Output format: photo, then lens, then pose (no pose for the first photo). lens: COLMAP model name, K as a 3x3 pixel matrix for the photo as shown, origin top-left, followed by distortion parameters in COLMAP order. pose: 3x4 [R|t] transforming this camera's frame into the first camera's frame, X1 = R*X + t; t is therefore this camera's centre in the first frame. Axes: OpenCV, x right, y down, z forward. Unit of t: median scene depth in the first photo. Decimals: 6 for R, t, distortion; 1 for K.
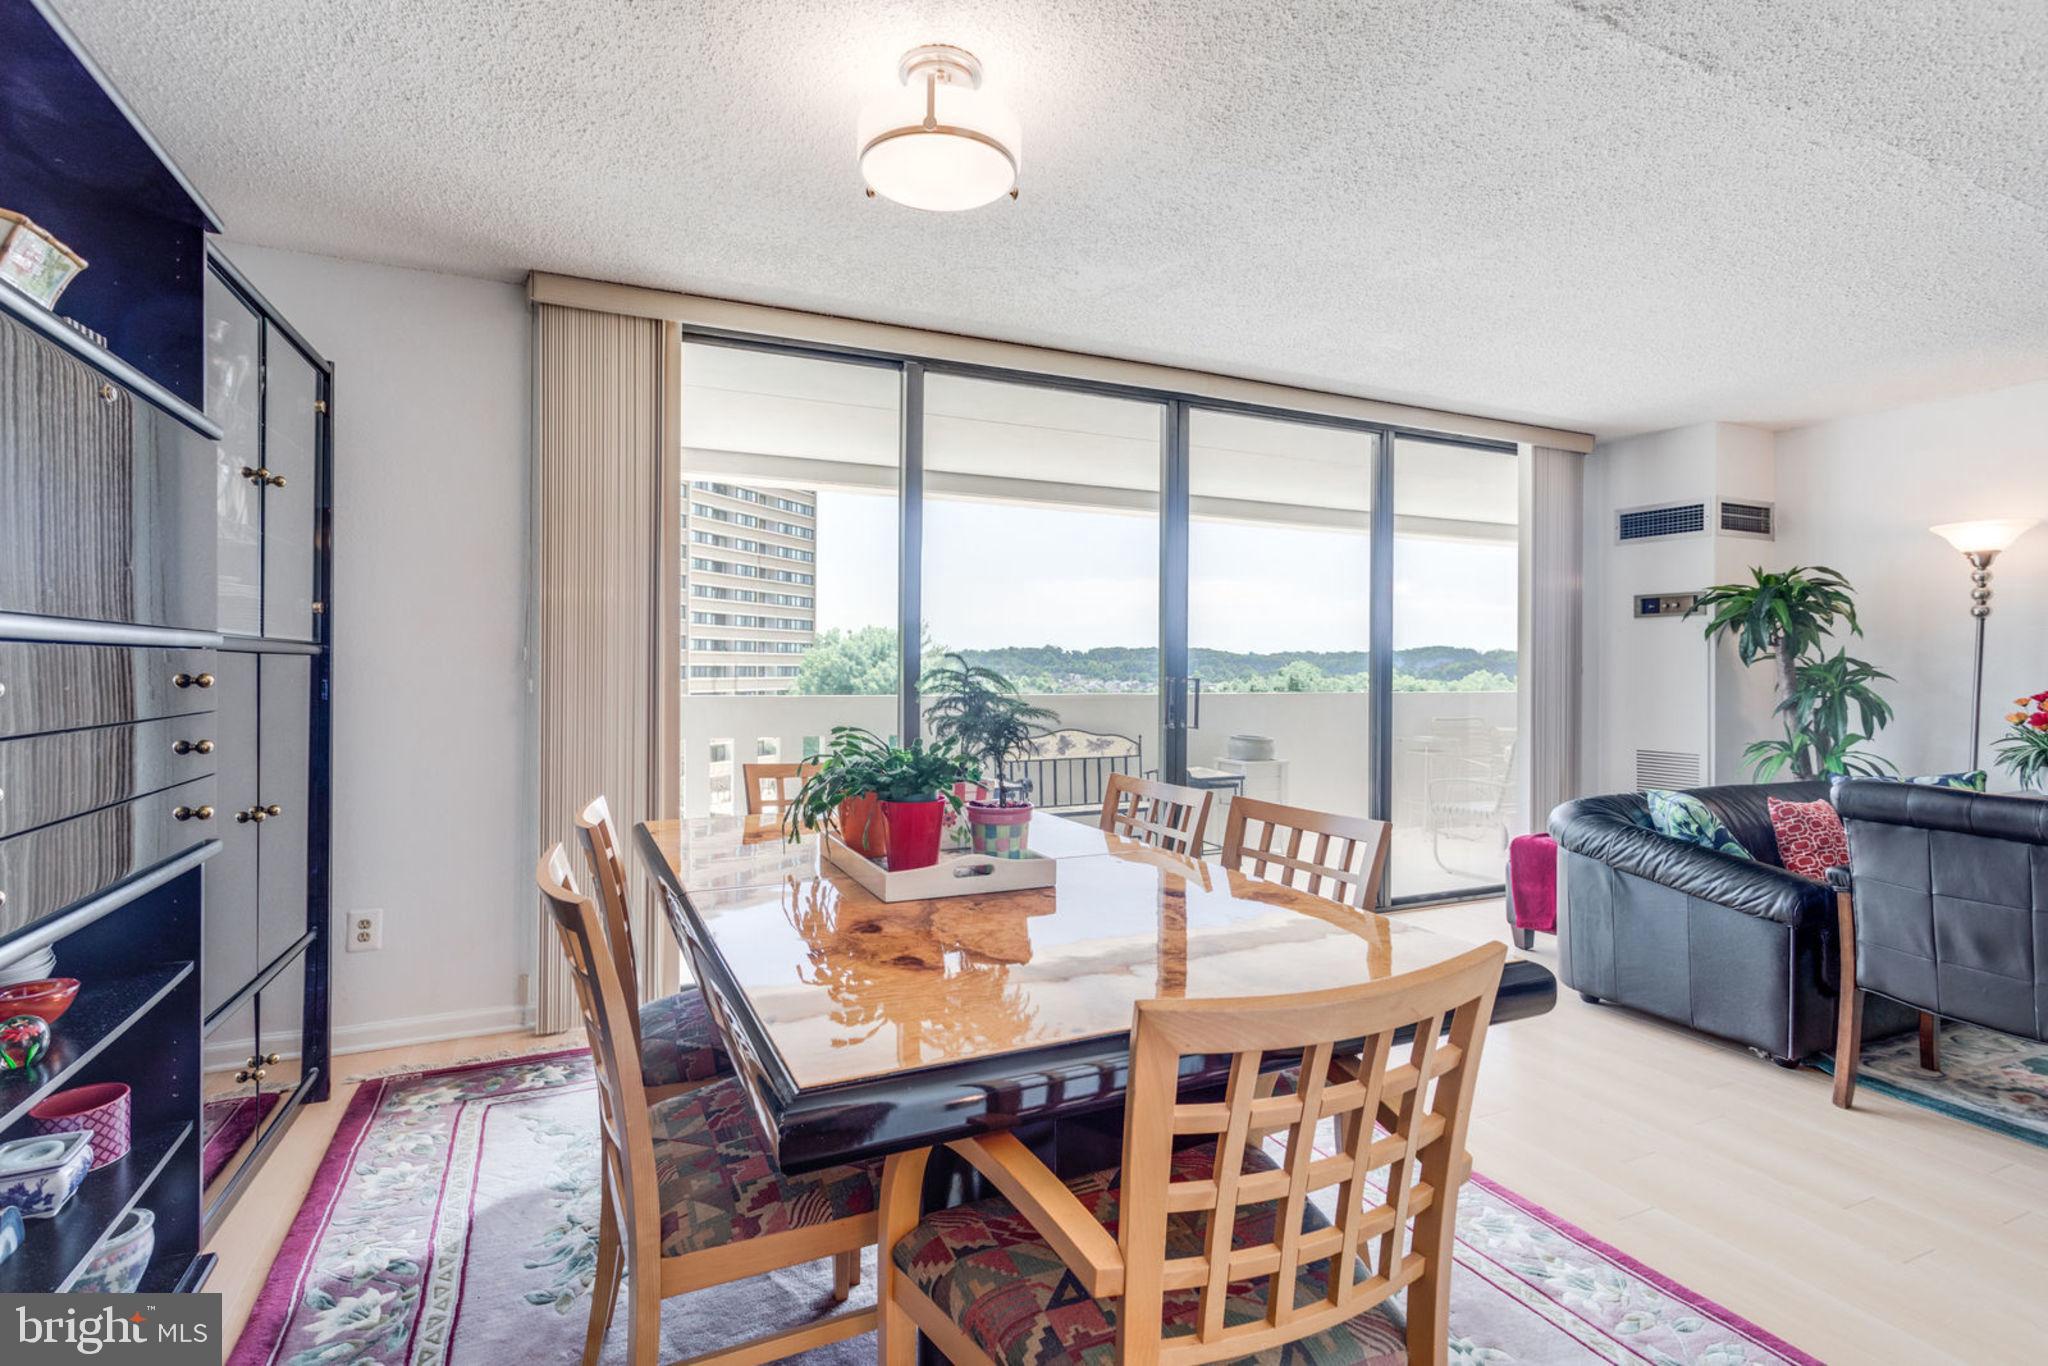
lens RADIAL K [[988.3, 0, 981.3], [0, 988.3, 661.7], [0, 0, 1]] dist [0.003068, 0.001731]
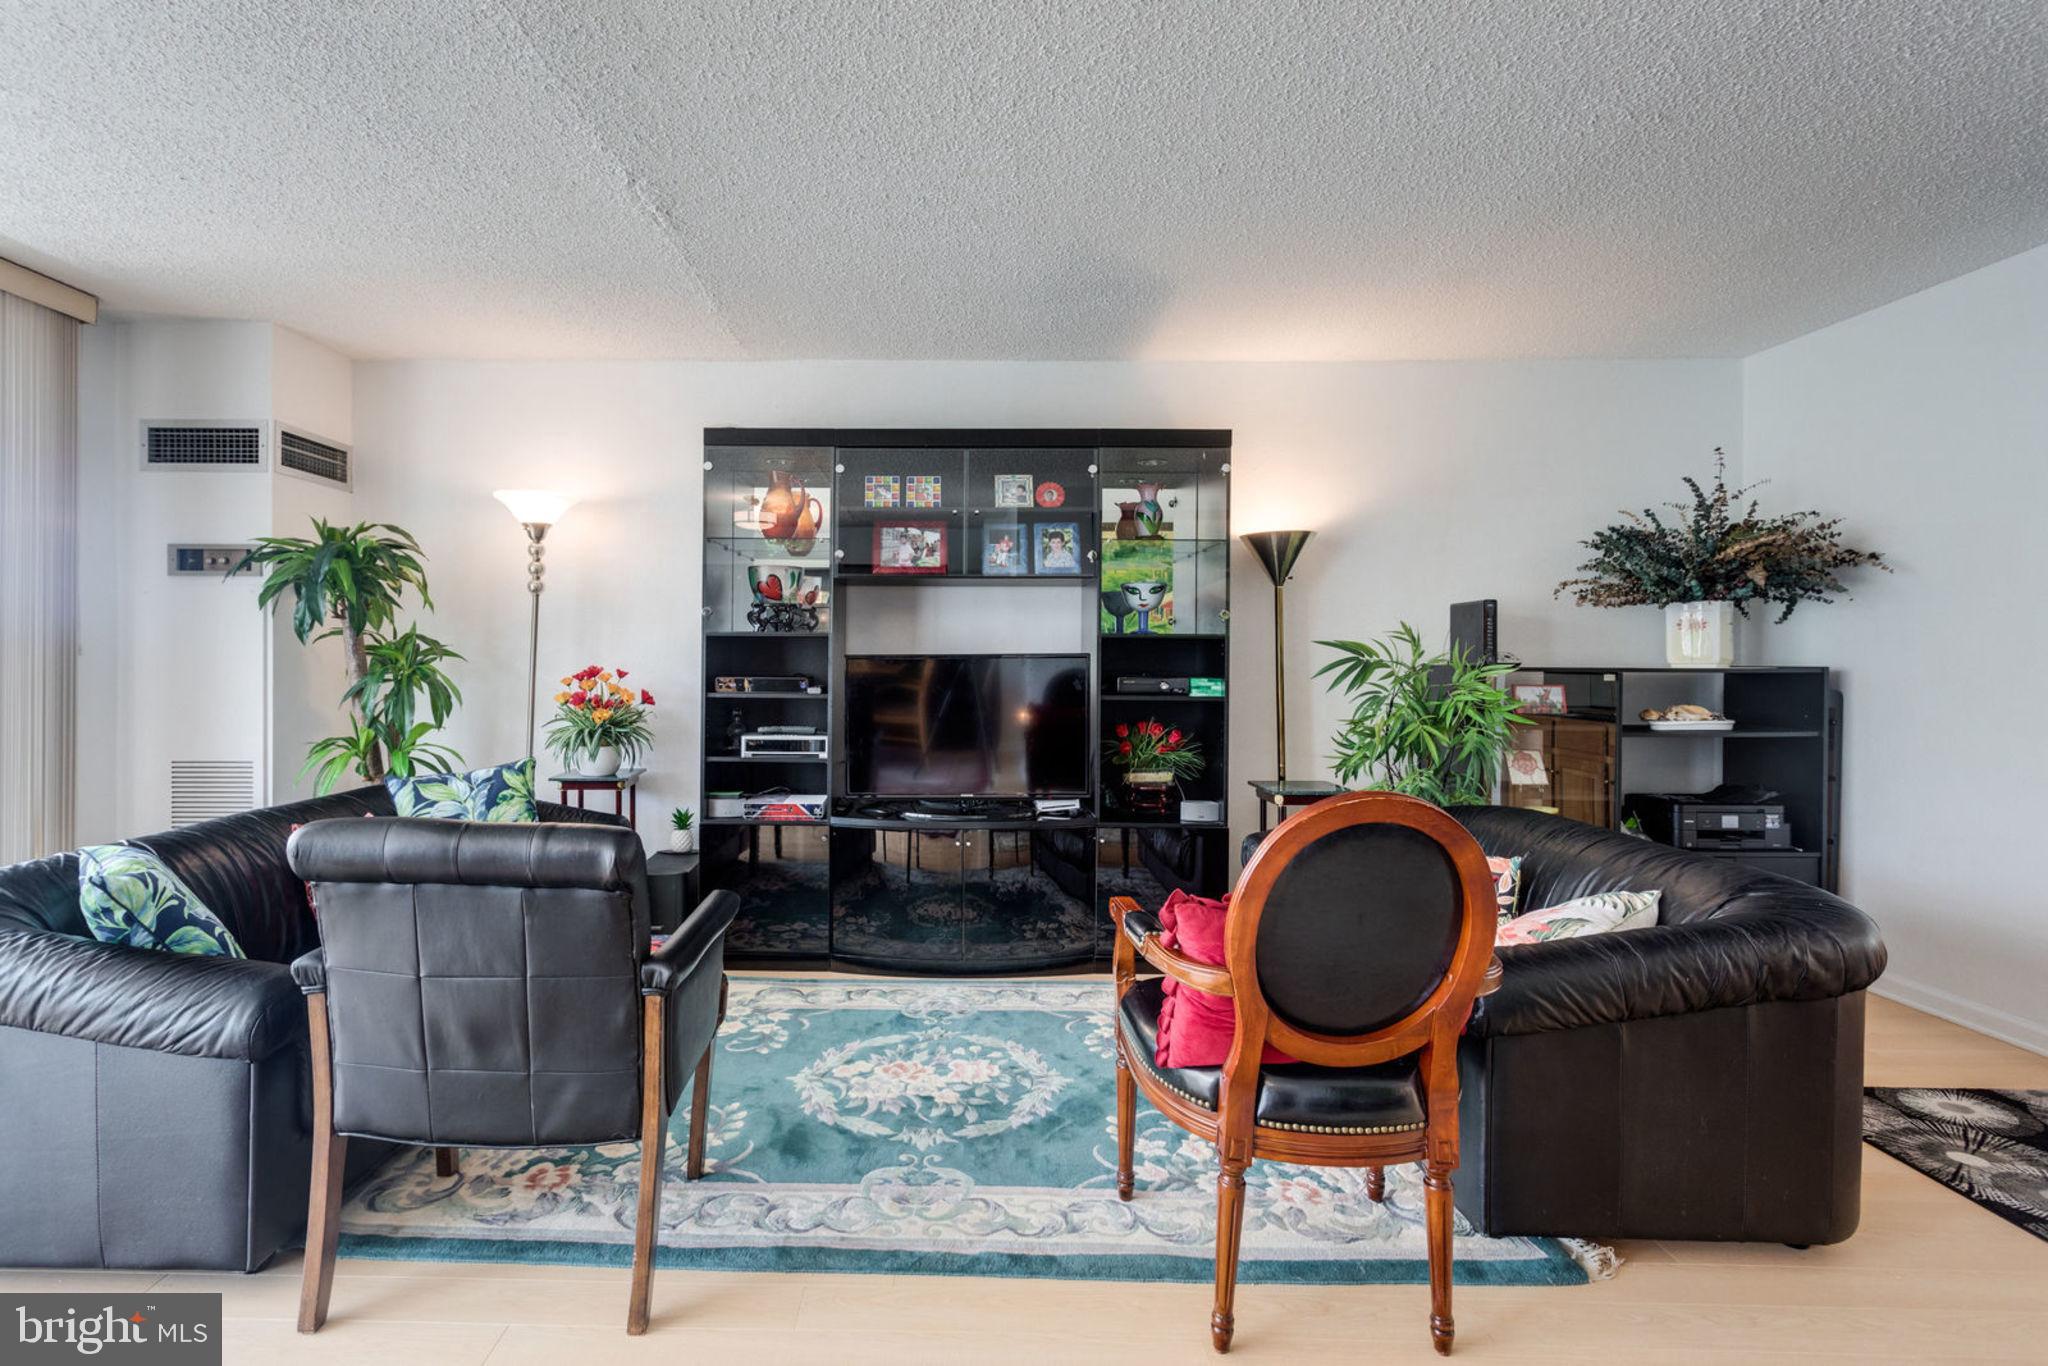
lens RADIAL K [[988.3, 0, 953.1], [0, 988.3, 661.9], [0, 0, 1]] dist [0.003068, 0.001731]
pose [[0.411884, -0.009865, 0.911183, 0.288298], [-0.006800, 0.999880, 0.013899, 0.004758], [-0.911211, -0.011920, 0.411768, 0.229788]]
